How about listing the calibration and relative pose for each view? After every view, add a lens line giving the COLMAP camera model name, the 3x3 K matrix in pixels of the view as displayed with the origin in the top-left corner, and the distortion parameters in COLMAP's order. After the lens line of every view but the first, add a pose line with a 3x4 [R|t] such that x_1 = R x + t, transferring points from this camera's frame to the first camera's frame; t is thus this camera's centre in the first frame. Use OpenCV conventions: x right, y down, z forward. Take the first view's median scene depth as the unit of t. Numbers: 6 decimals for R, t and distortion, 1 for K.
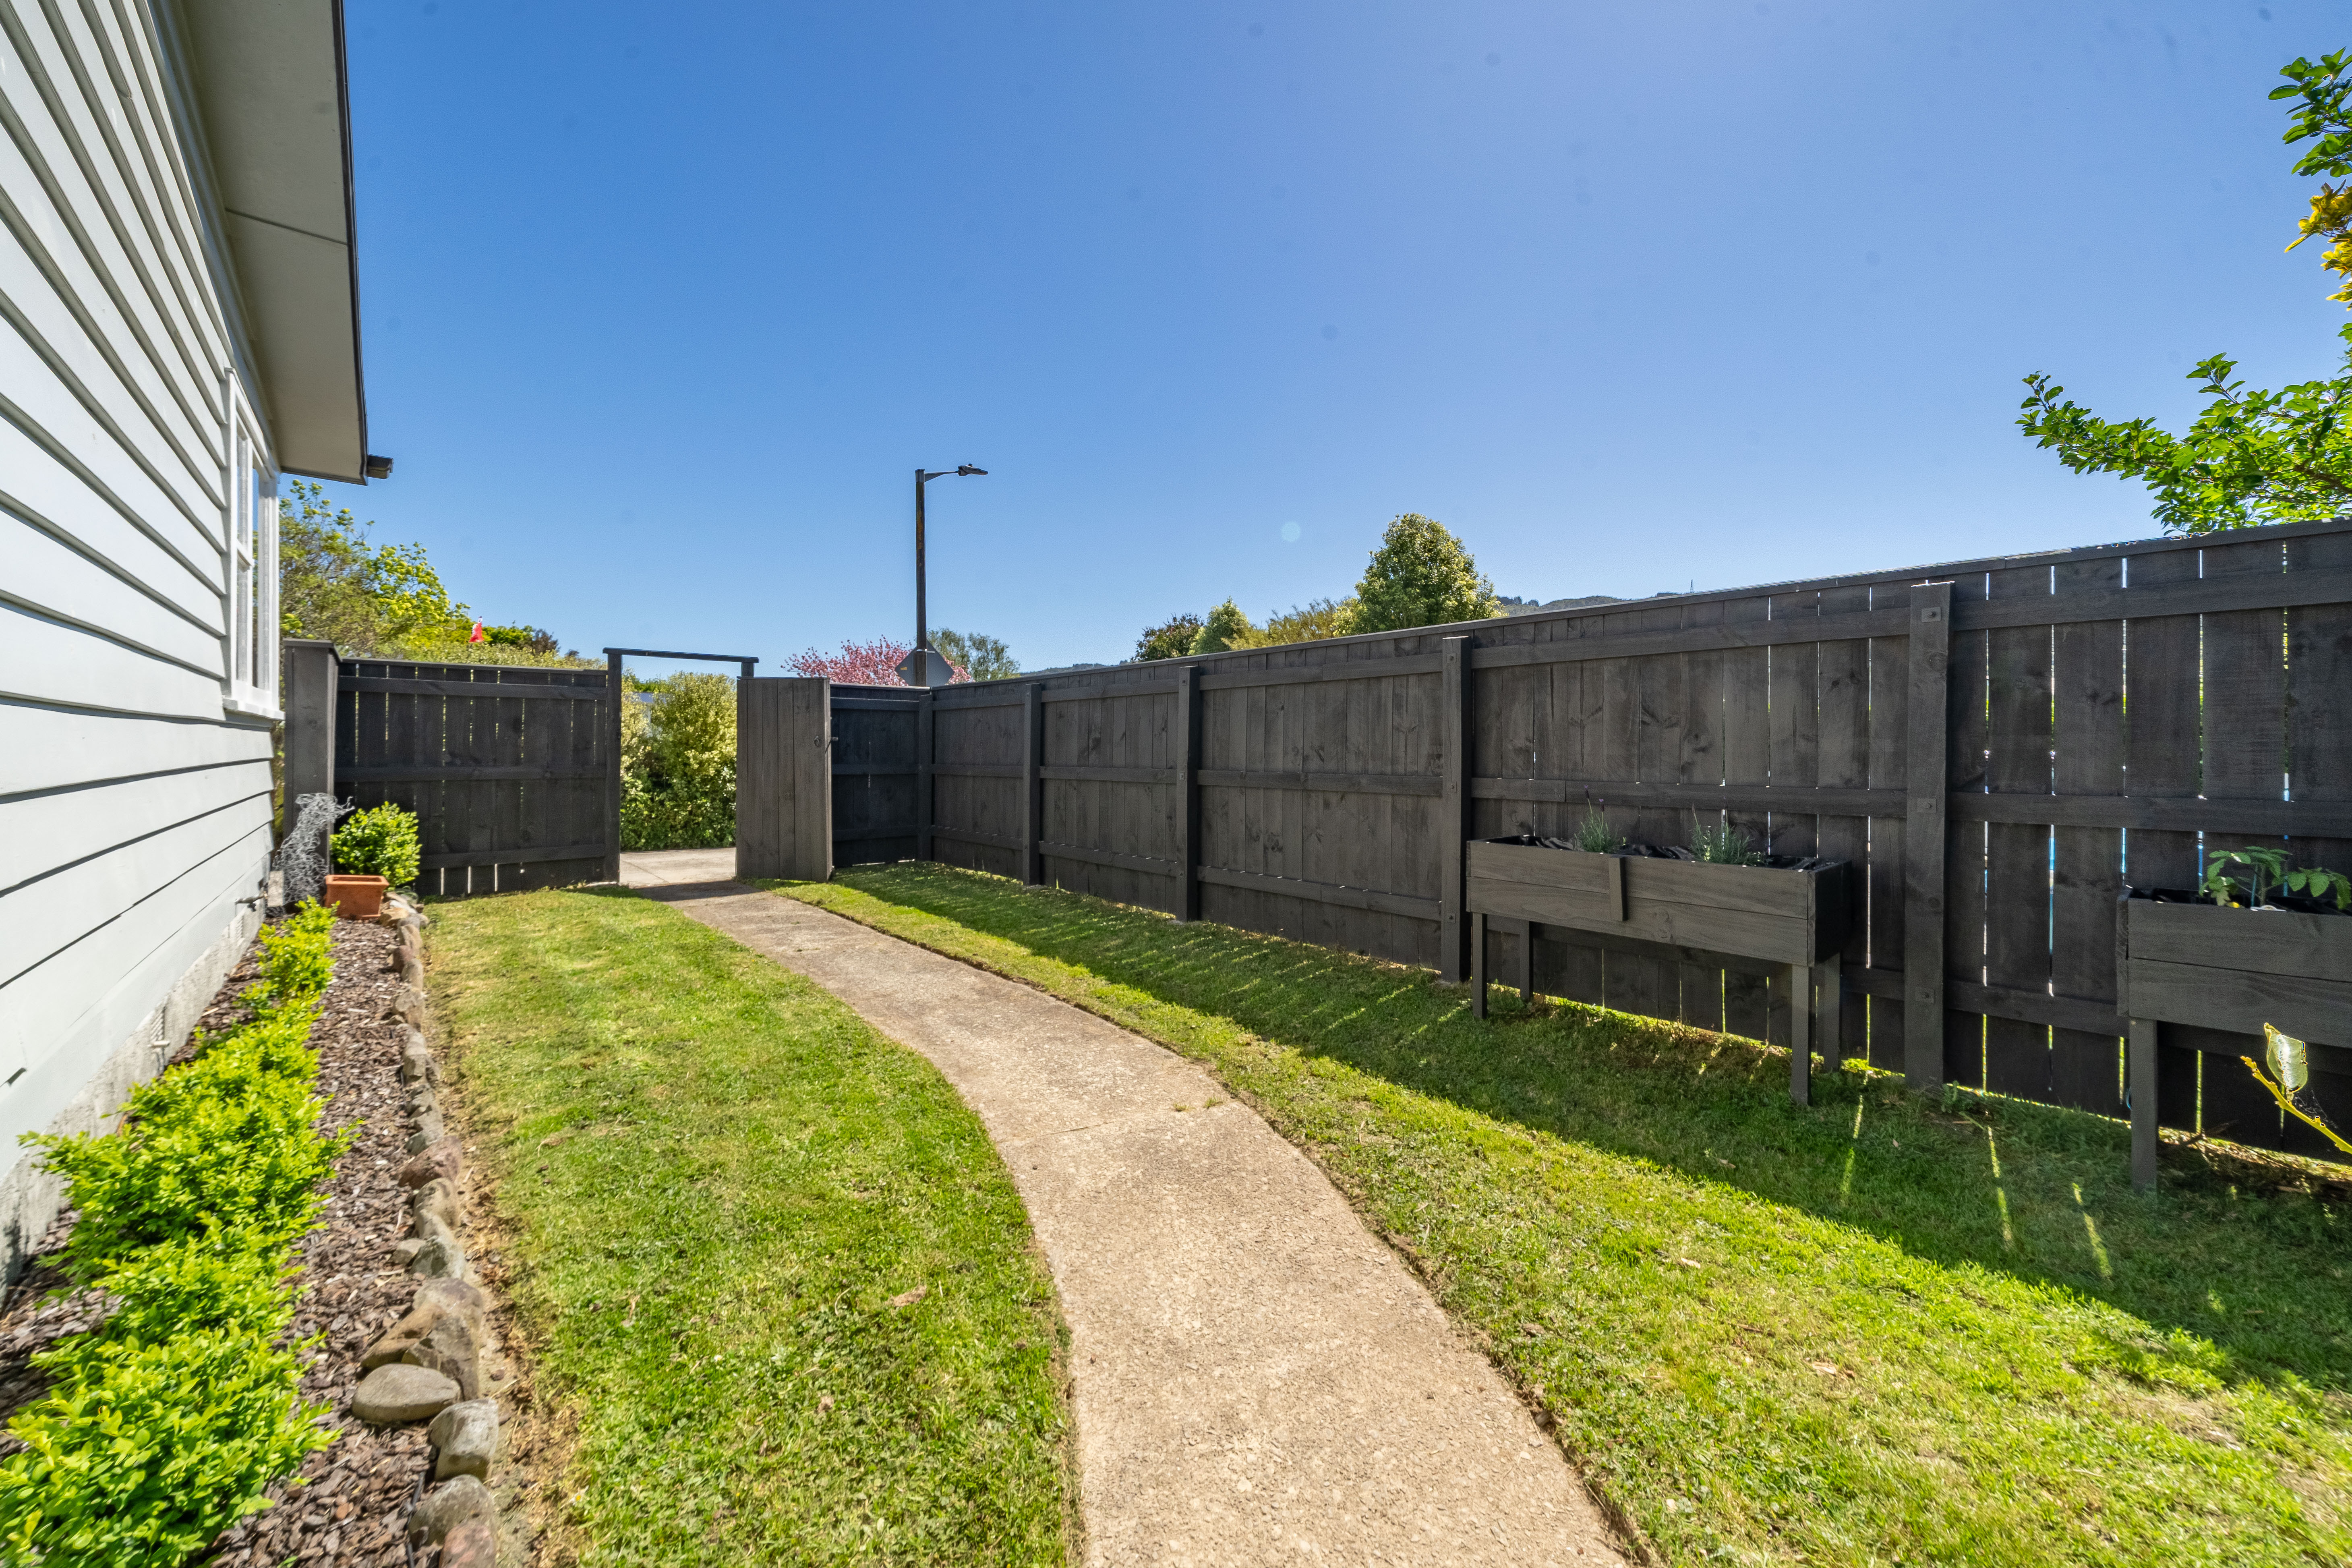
lens RADIAL K [[808.2, 0, 1171.9], [0, 808.2, 766.1], [0, 0, 1]] dist [-0.002749, -0.000303]
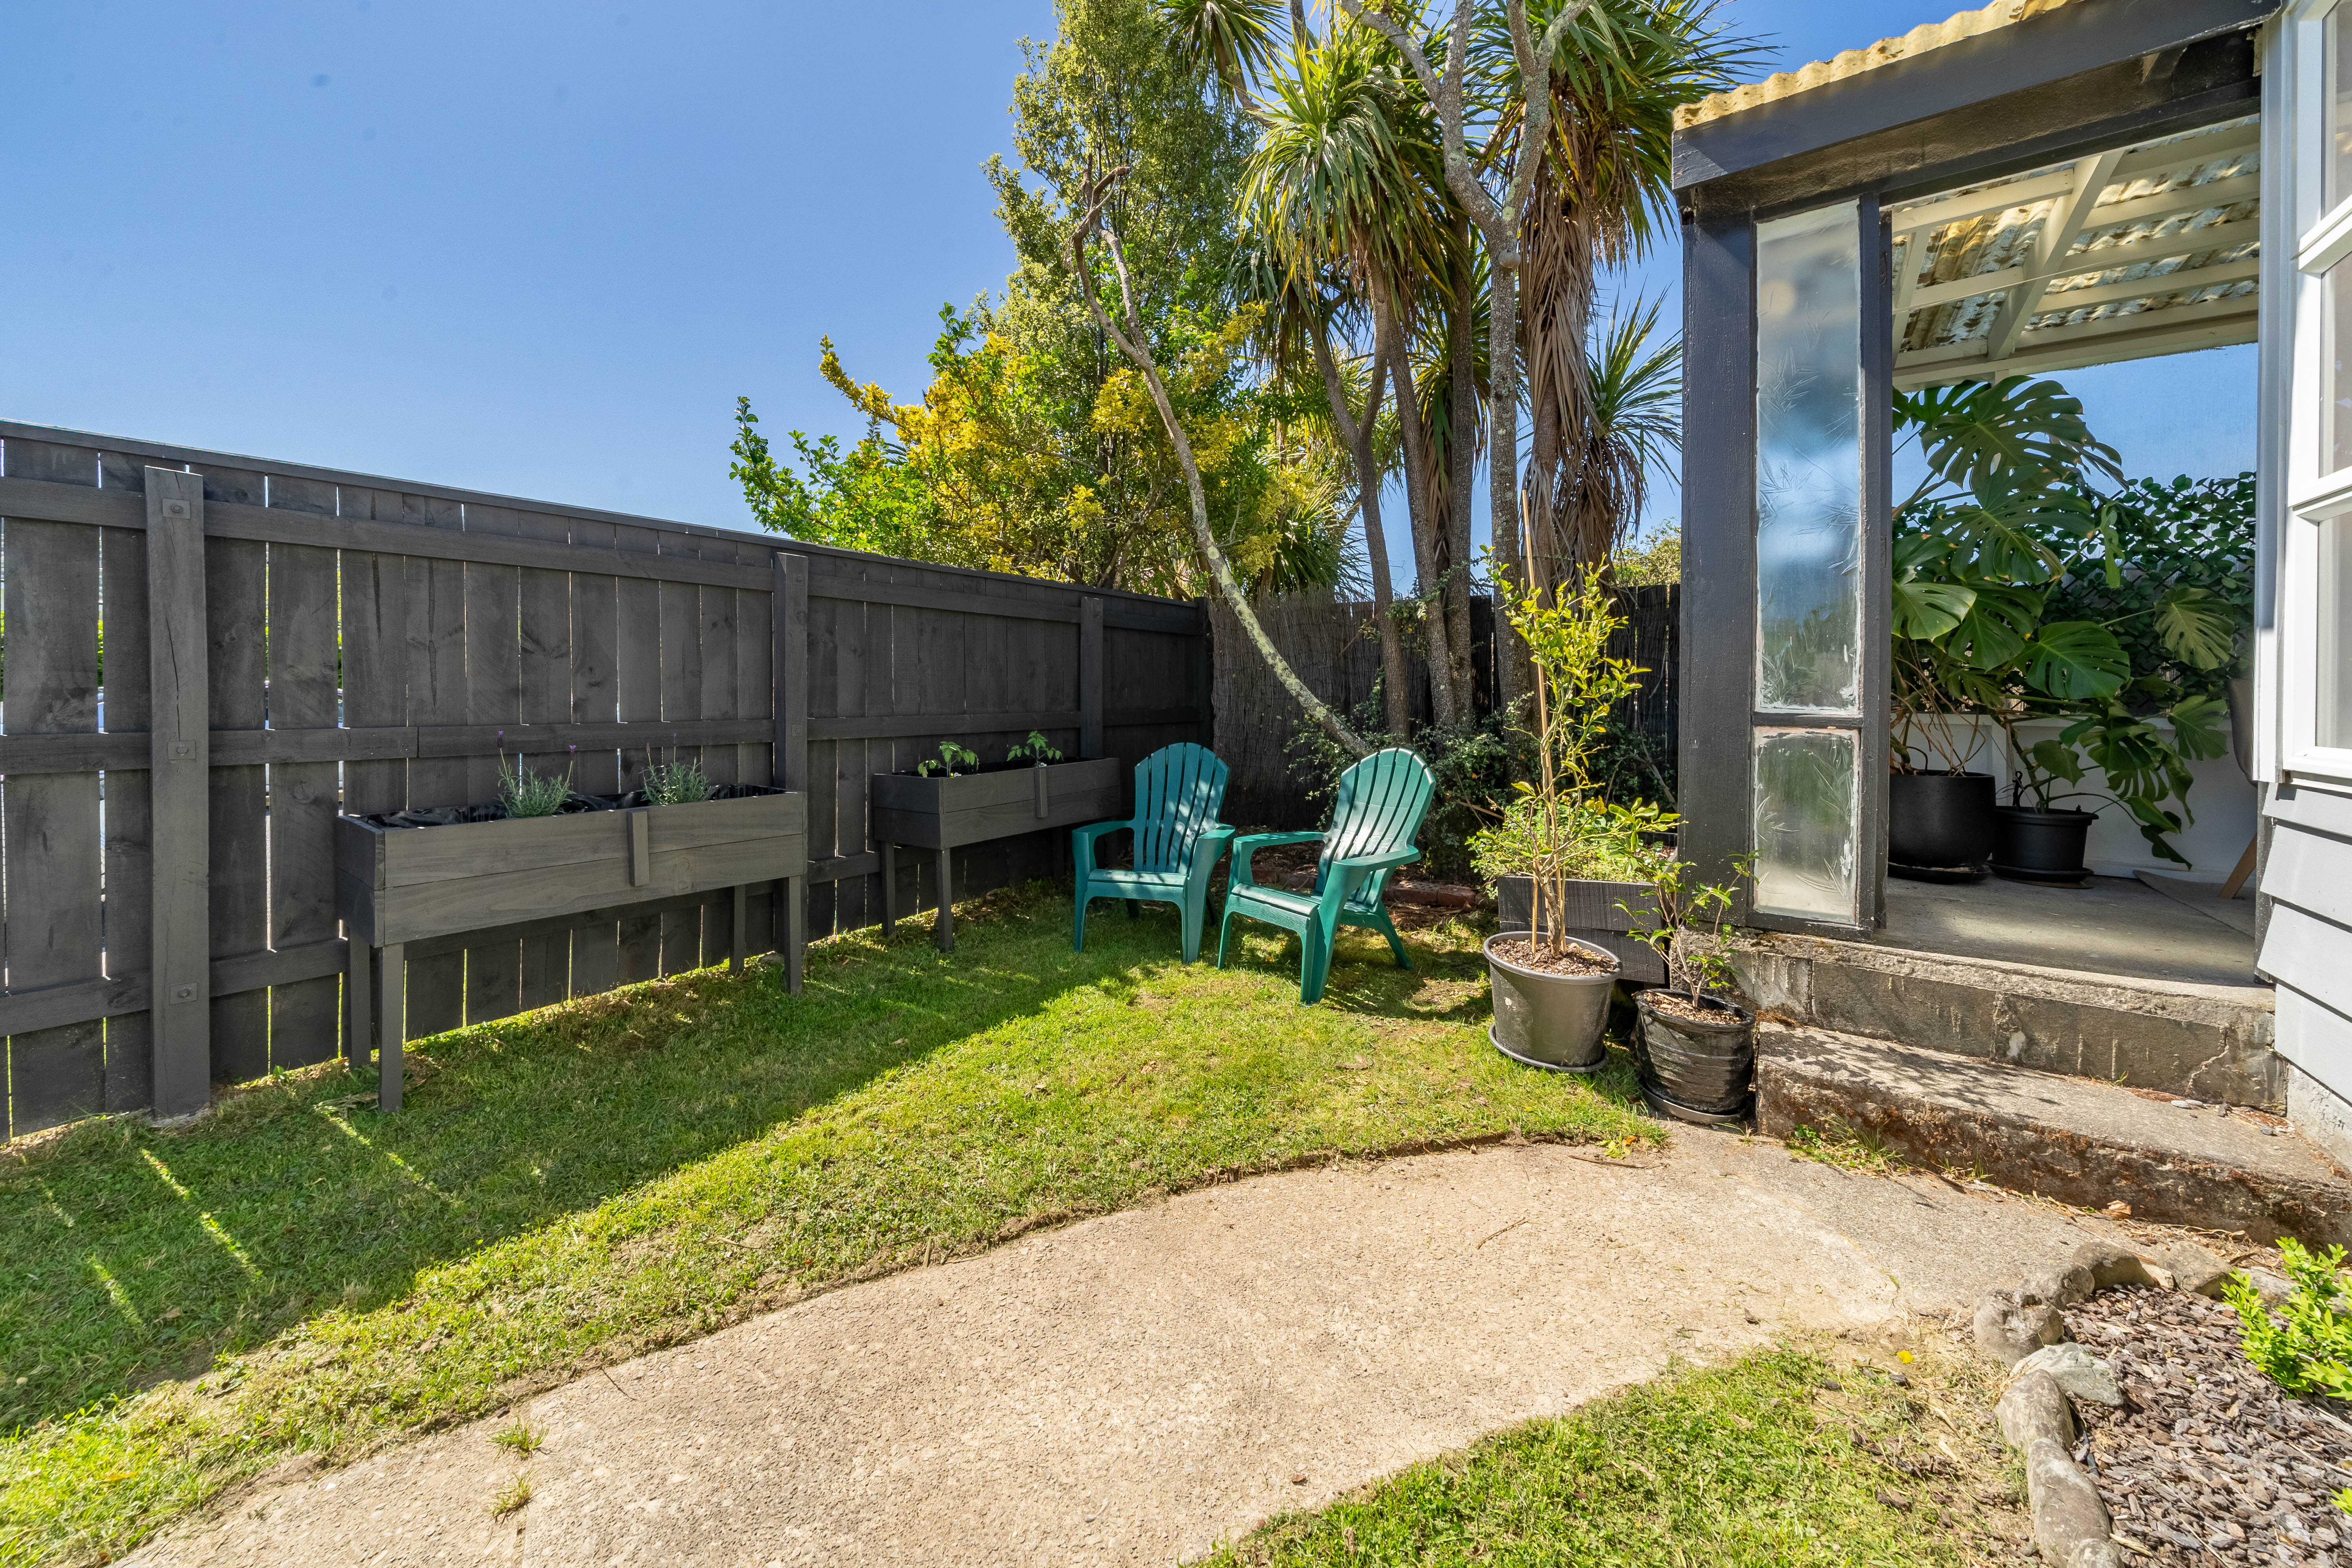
lens RADIAL K [[895.7, 0, 1113.0], [0, 895.7, 697.0], [0, 0, 1]] dist [-0.001122, -0.000189]
pose [[-0.173933, -0.007378, 0.984730, -0.569730], [0.014433, 0.999845, 0.010040, -0.011538], [-0.984652, 0.015959, -0.173800, 0.832174]]
